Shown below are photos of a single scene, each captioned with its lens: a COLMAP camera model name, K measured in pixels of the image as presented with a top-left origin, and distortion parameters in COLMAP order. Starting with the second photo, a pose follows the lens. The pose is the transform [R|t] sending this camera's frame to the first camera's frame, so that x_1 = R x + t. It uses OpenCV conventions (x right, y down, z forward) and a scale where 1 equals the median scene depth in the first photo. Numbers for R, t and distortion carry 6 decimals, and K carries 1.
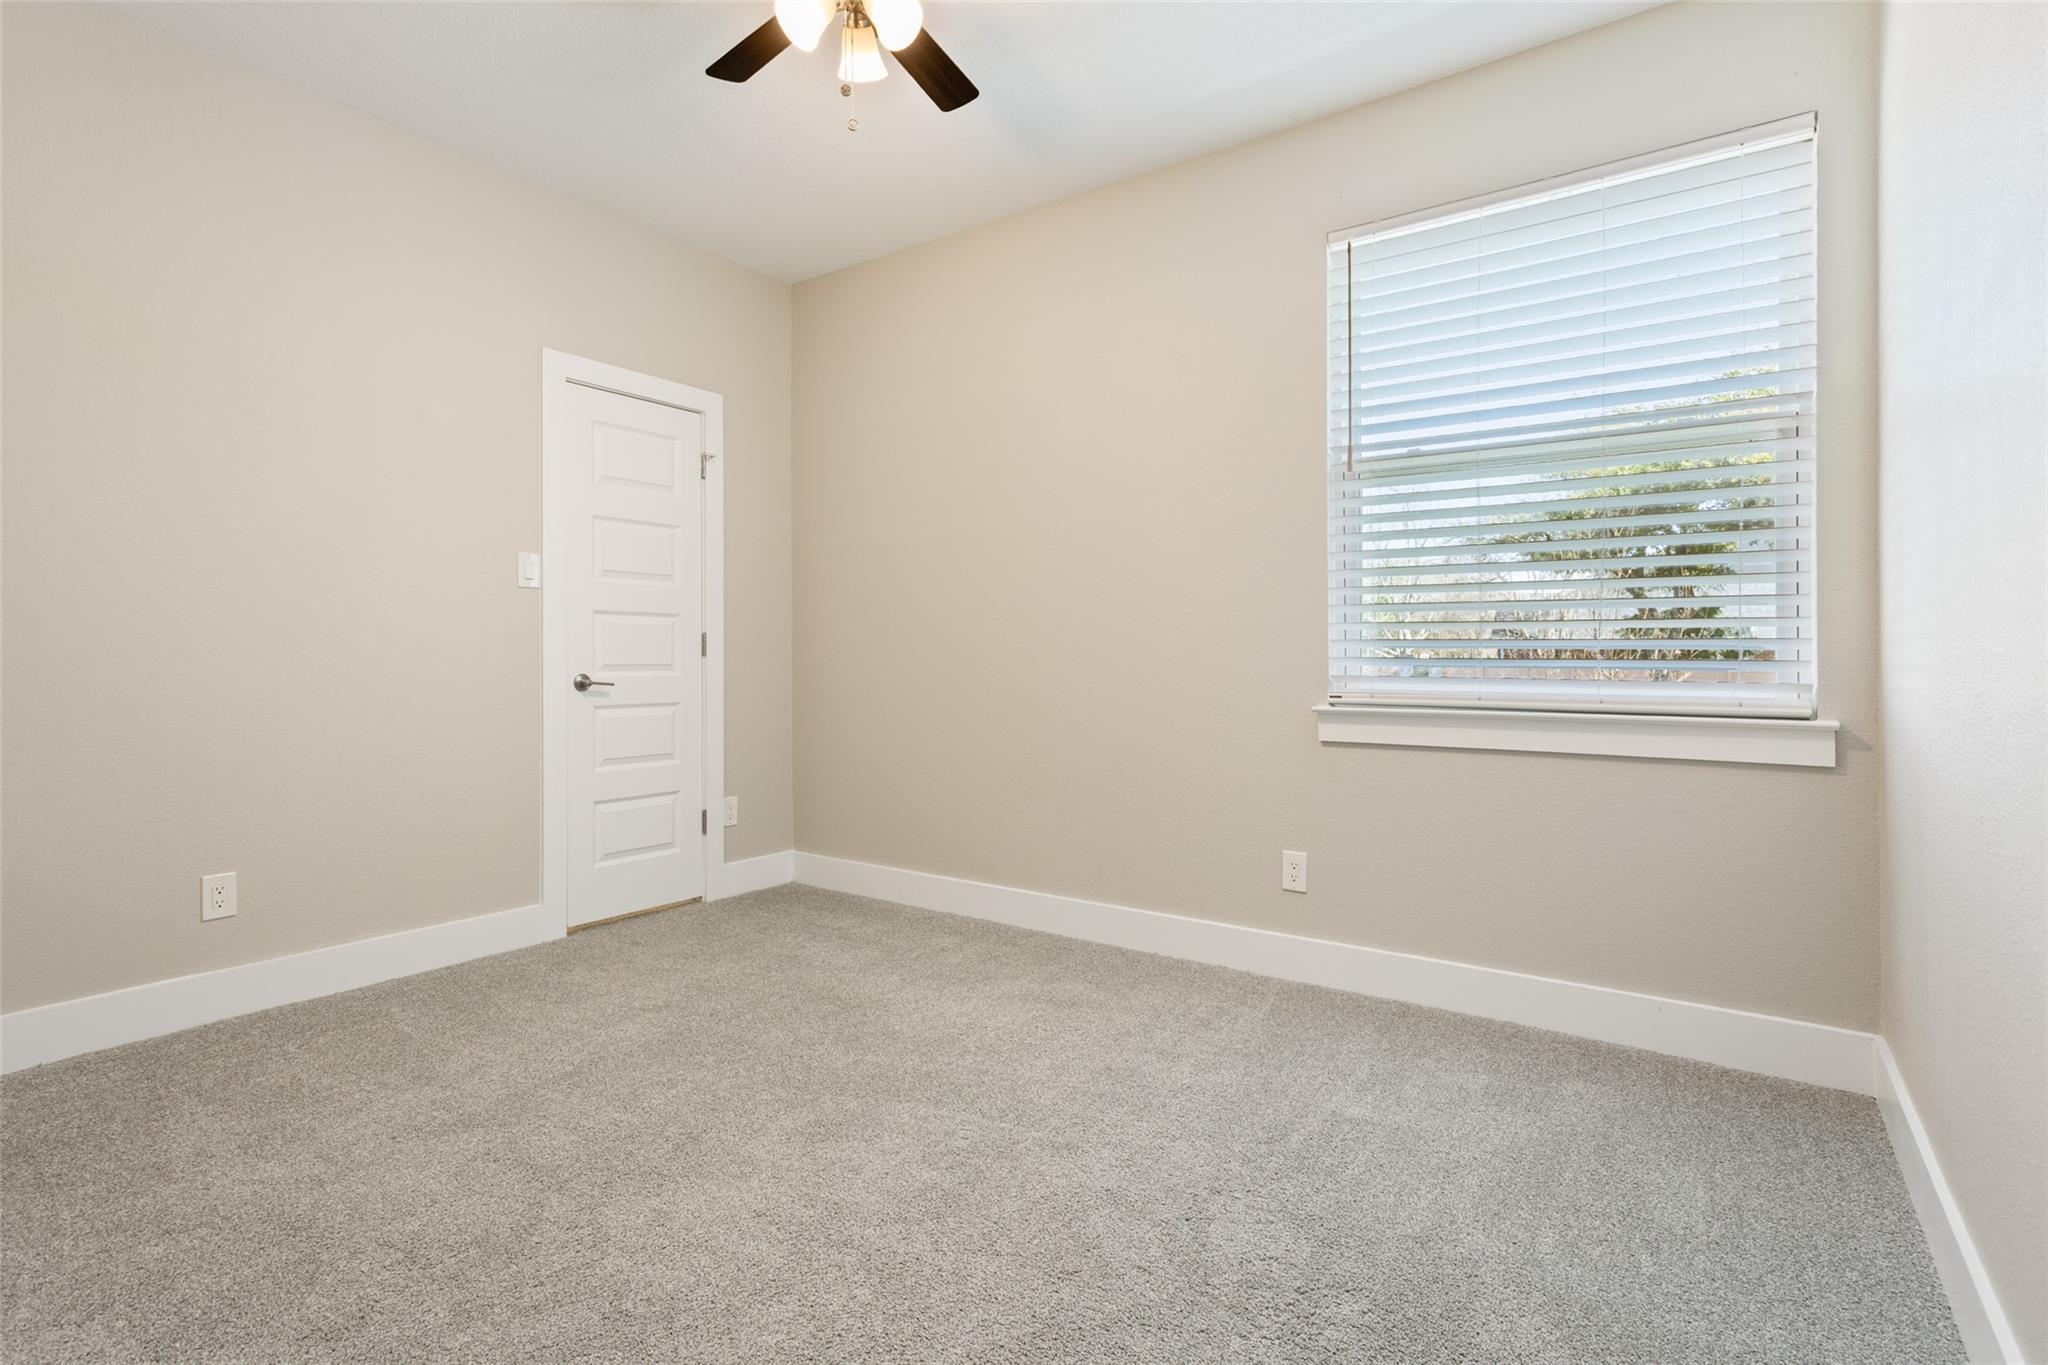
lens RADIAL K [[979.3, 0, 1023.6], [0, 979.3, 652.4], [0, 0, 1]] dist [-0.000255, 0.000034]
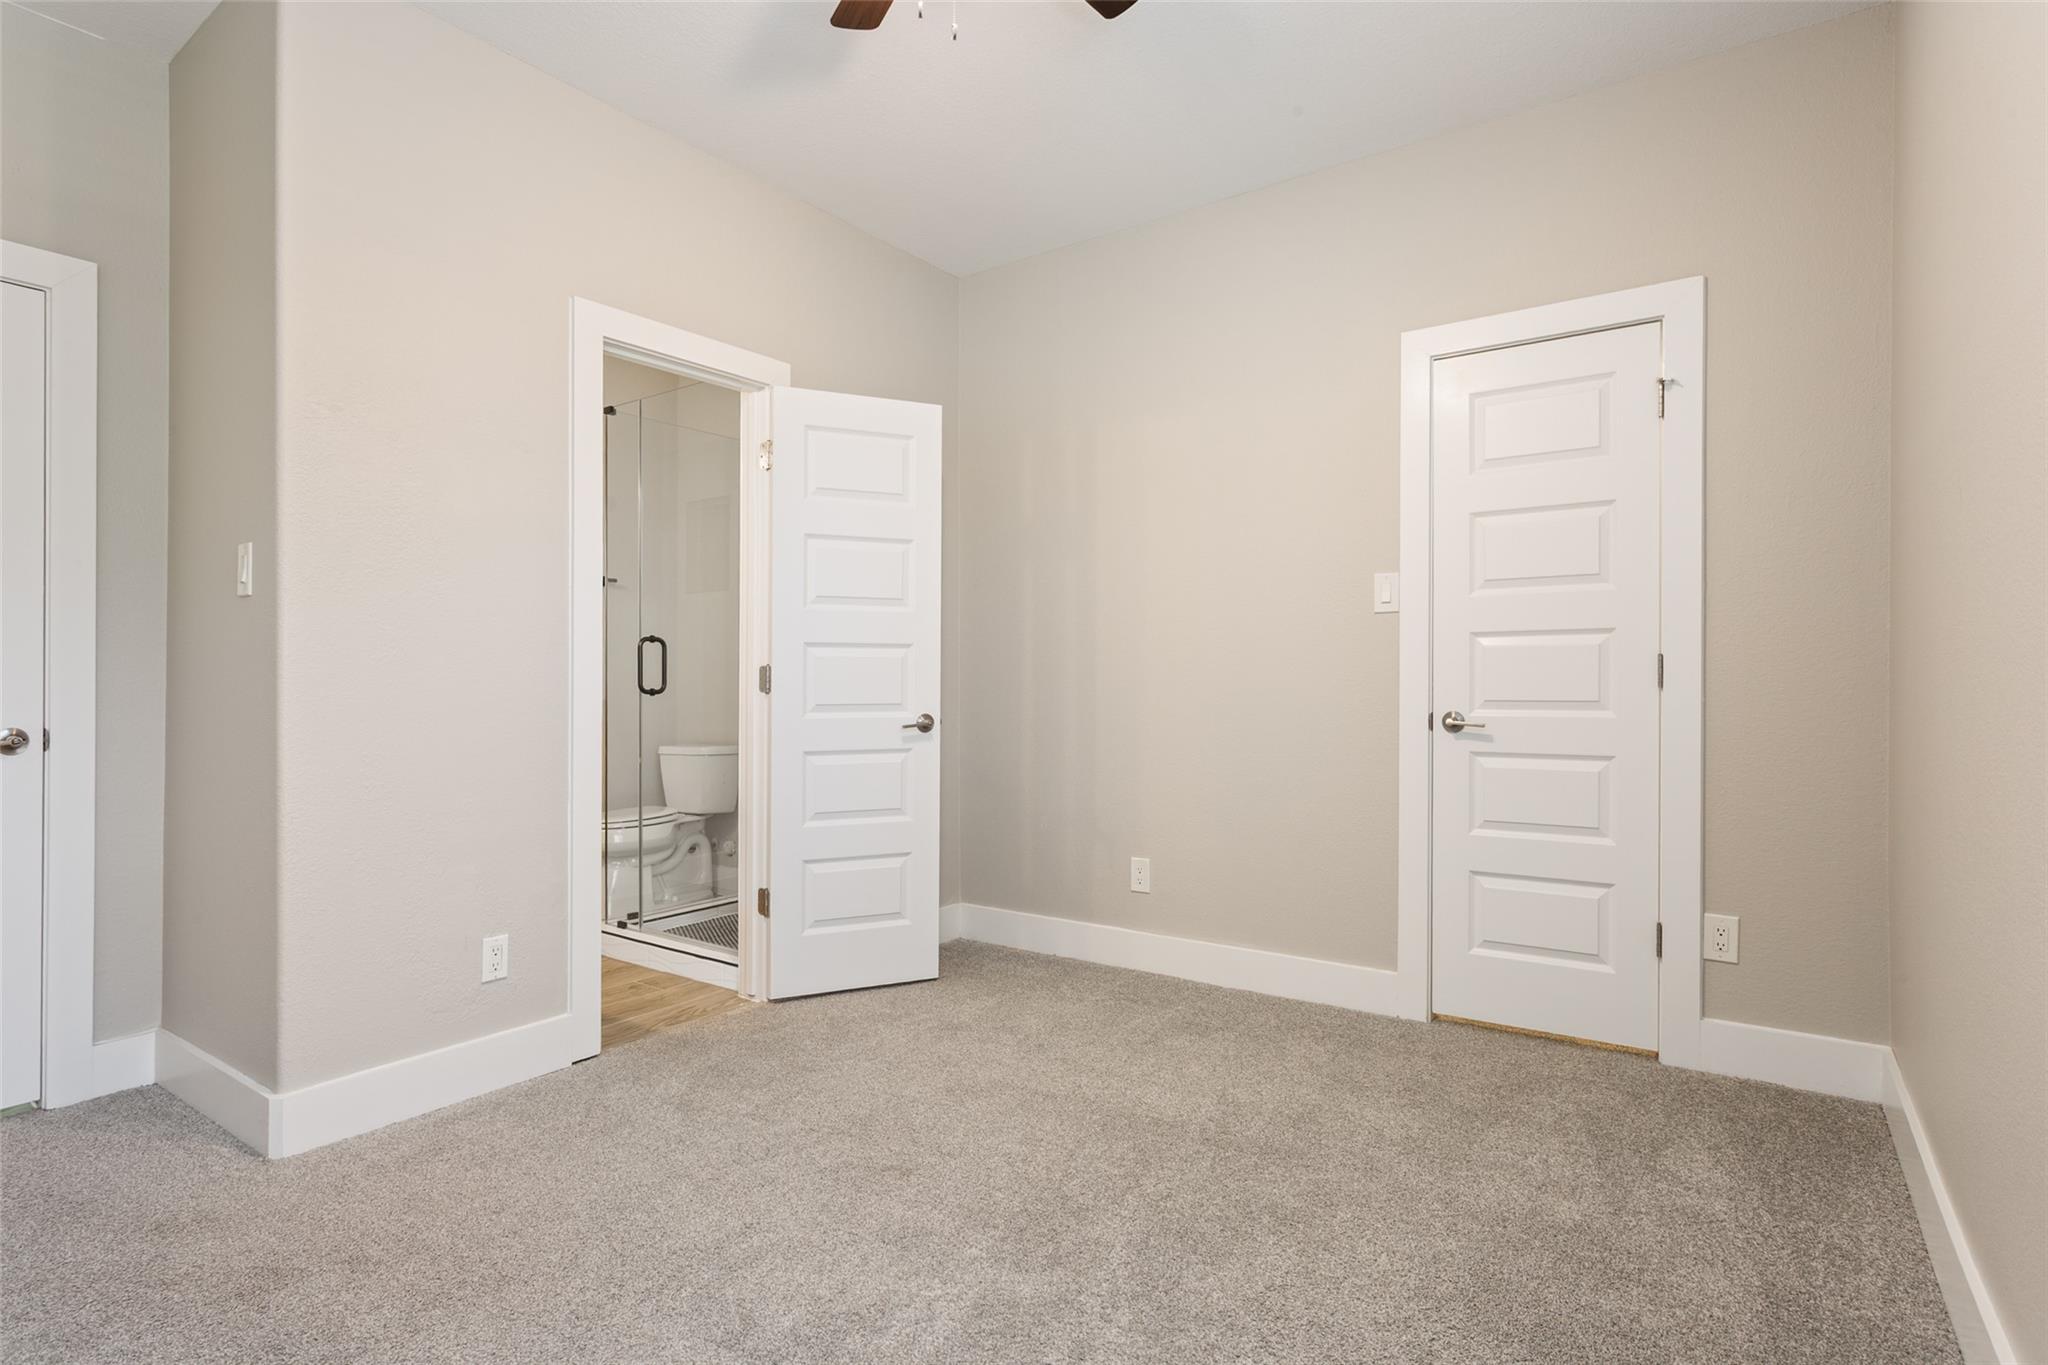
lens RADIAL K [[1027.8, 0, 1022.9], [0, 1027.8, 693.7], [0, 0, 1]] dist [0.000553, 0.000078]
pose [[0.002580, 0.002099, -0.999994, 0.420166], [0.003778, 0.999991, 0.002108, 0.004515], [0.999990, -0.003783, 0.002572, 0.661423]]
